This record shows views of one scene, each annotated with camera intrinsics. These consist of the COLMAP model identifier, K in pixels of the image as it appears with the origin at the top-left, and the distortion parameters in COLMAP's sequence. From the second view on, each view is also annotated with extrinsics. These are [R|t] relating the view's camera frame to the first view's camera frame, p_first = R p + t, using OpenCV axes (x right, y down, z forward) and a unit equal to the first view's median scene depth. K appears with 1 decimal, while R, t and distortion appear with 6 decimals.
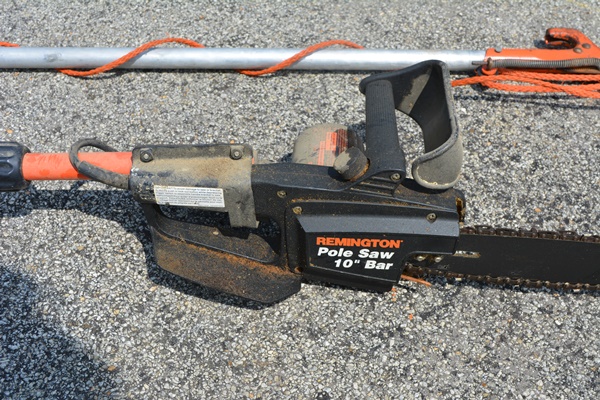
lens RADIAL K [[773.2, 0, 299.6], [0, 773.2, 200.4], [0, 0, 1]] dist [-0.039271, 0.000000]
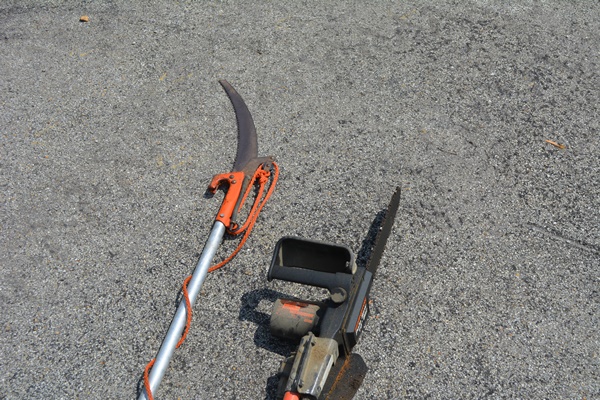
lens RADIAL K [[773.2, 0, 299.4], [0, 773.2, 199.7], [0, 0, 1]] dist [-0.039271, 0.000000]
pose [[0.276103, -0.733383, 0.621221, -0.758585], [0.728392, 0.581357, 0.362586, -0.732823], [-0.627066, 0.352382, 0.694705, -0.328305]]
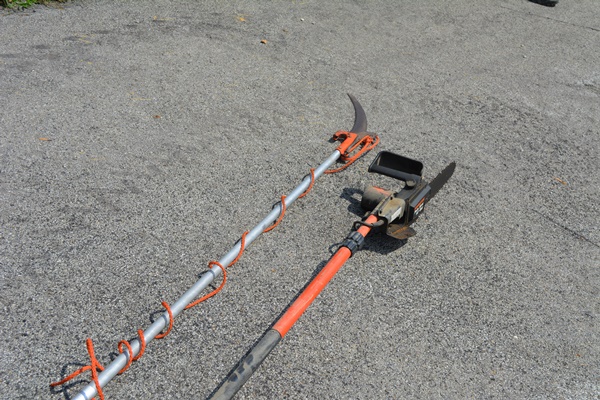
lens RADIAL K [[773.2, 0, 300.3], [0, 773.2, 200.0], [0, 0, 1]] dist [-0.039271, 0.000000]
pose [[0.463887, -0.445774, 0.765568, -1.963658], [0.531057, 0.831618, 0.162446, -0.566963], [-0.709075, 0.331204, 0.622508, -0.515311]]
